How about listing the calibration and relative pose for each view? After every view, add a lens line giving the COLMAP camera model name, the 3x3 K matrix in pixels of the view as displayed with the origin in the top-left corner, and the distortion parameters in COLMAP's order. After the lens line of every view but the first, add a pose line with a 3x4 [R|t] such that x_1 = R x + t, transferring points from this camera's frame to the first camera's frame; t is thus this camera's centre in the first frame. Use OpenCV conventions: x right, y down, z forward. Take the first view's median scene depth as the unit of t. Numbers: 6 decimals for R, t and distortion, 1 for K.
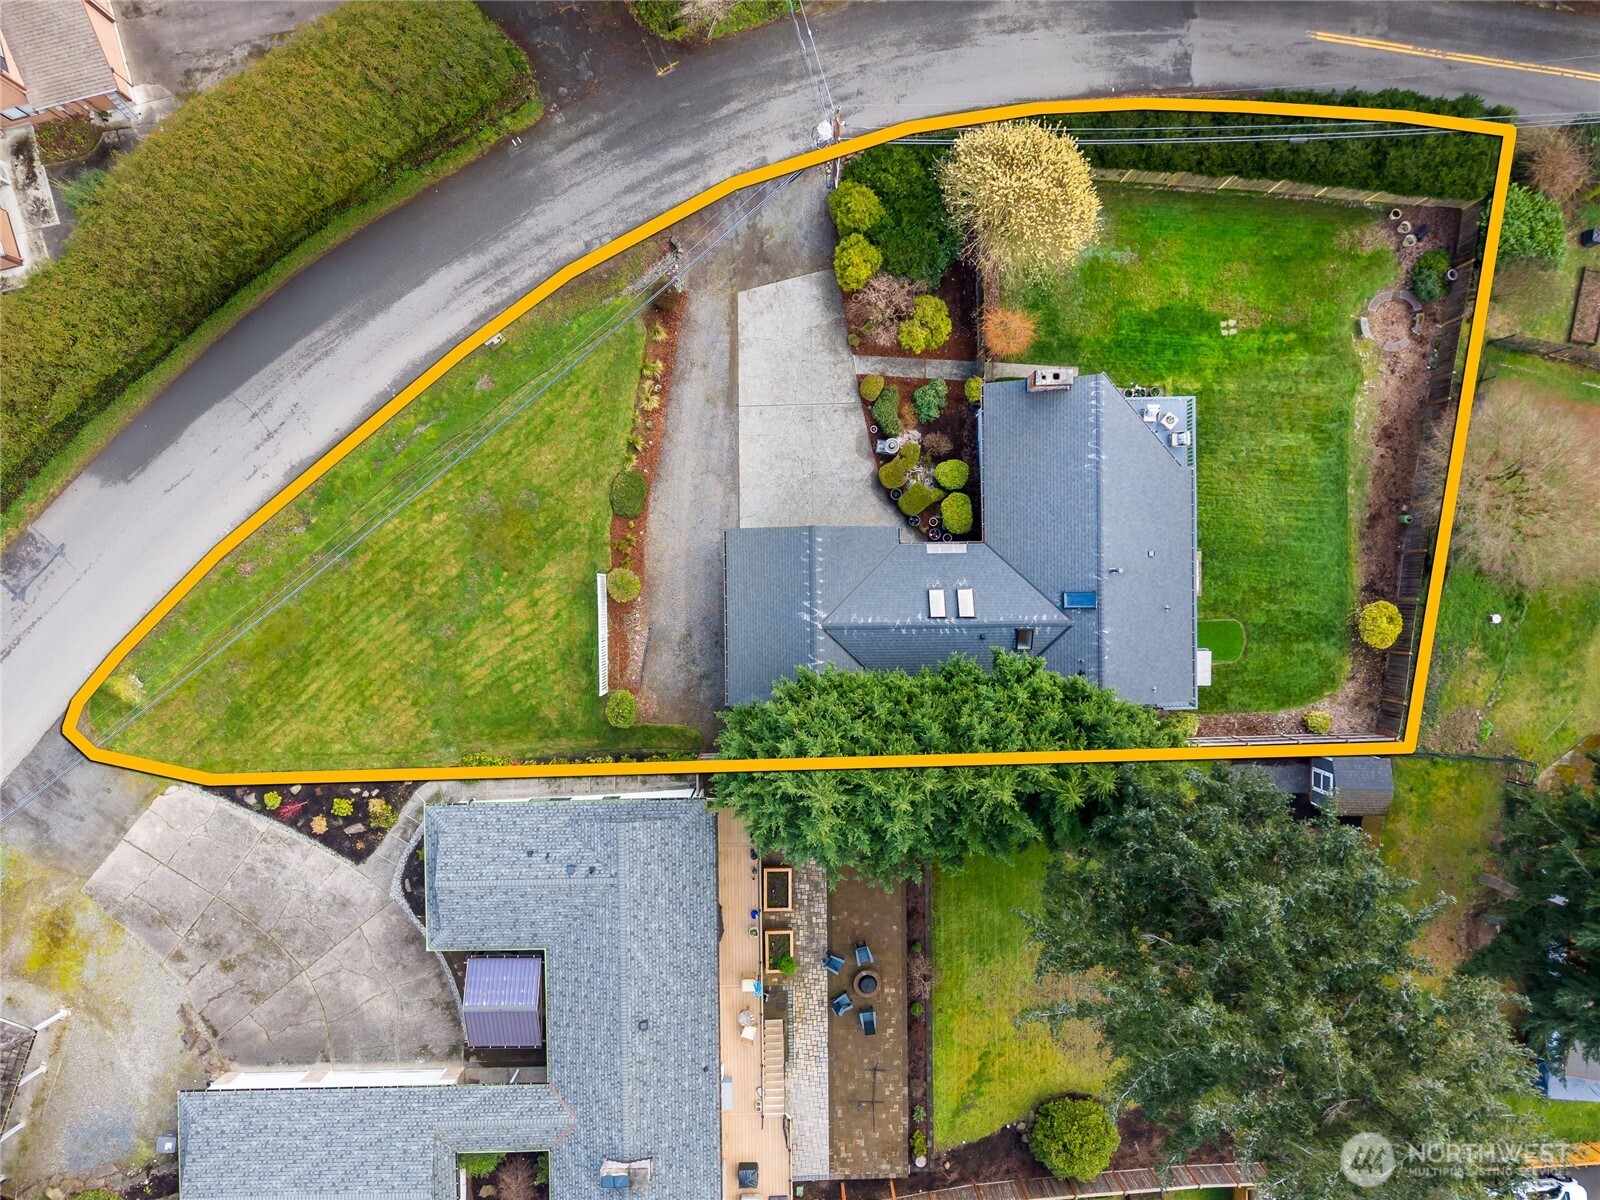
lens RADIAL K [[1088.6, 0, 806.8], [0, 1088.6, 599.4], [0, 0, 1]] dist [0.009041, 0.001286]
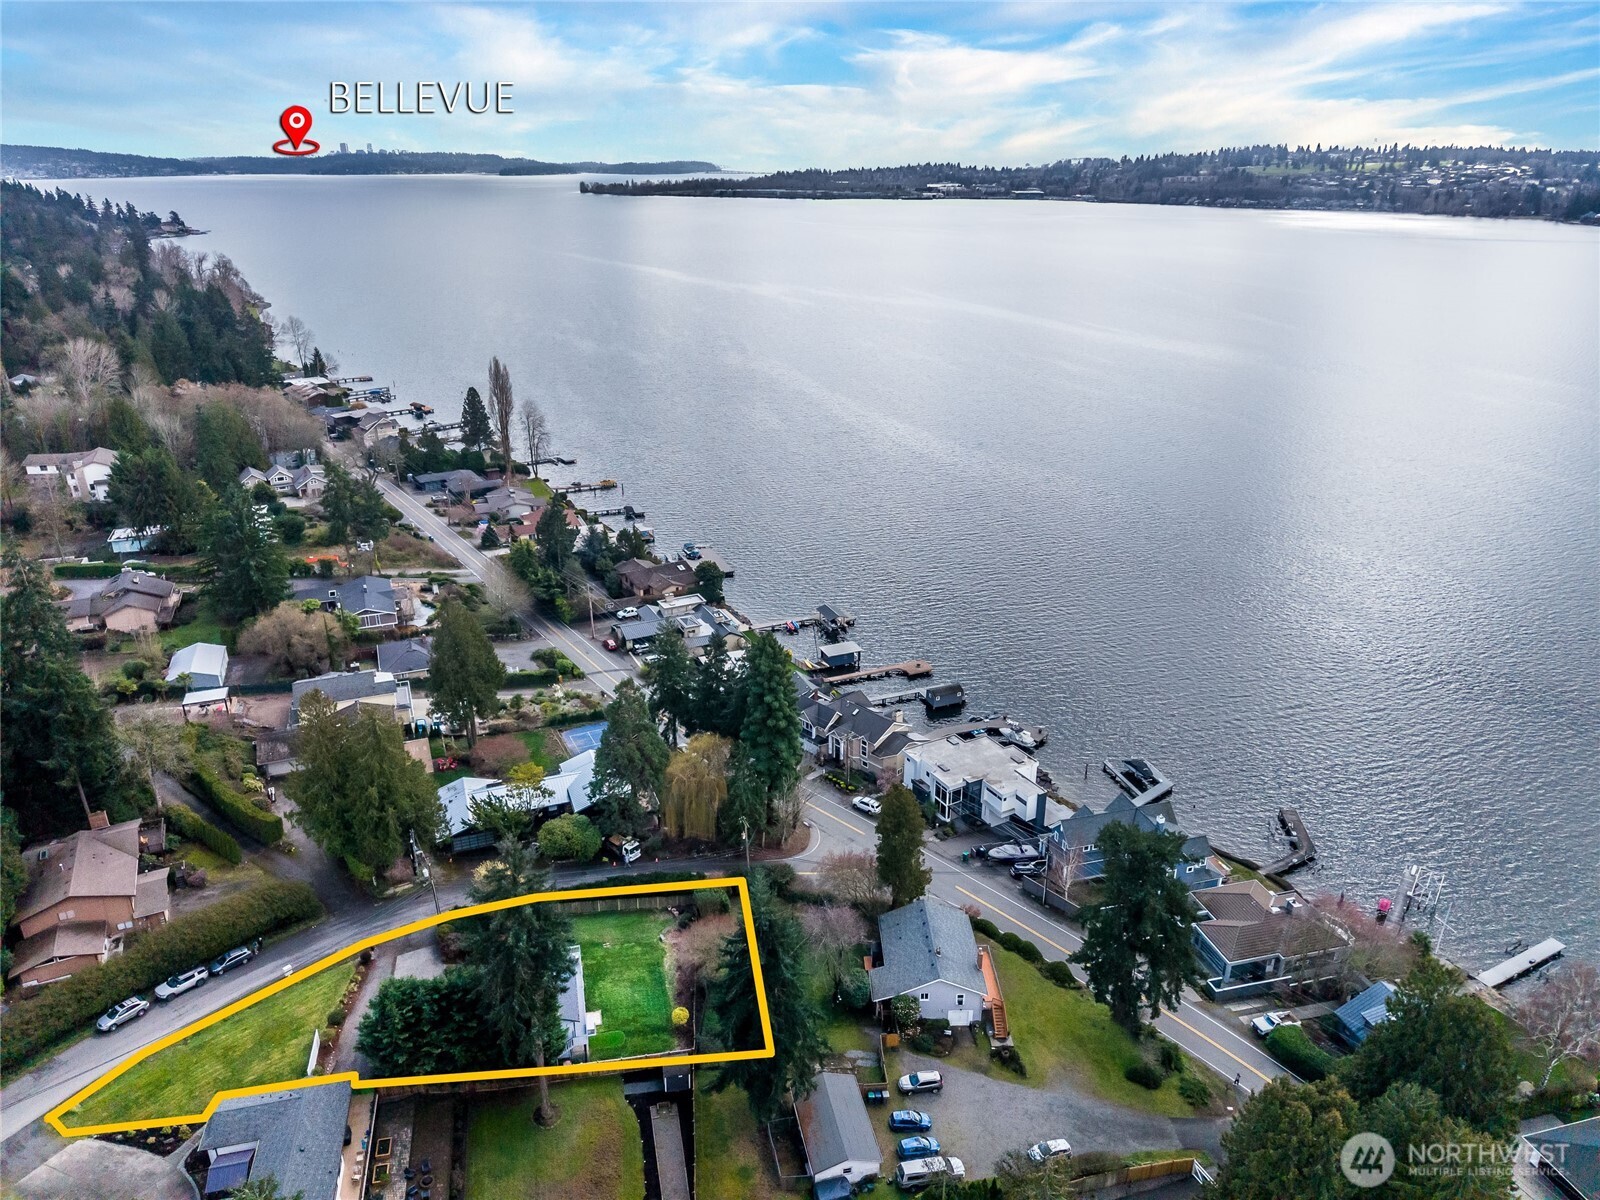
lens RADIAL K [[1088.6, 0, 800.7], [0, 1088.6, 596.6], [0, 0, 1]] dist [0.009041, 0.001286]
pose [[0.974316, -0.099483, 0.202017, 0.411769], [0.224306, 0.349614, -0.909647, 1.900771], [0.019867, 0.931597, 0.362949, -0.651360]]
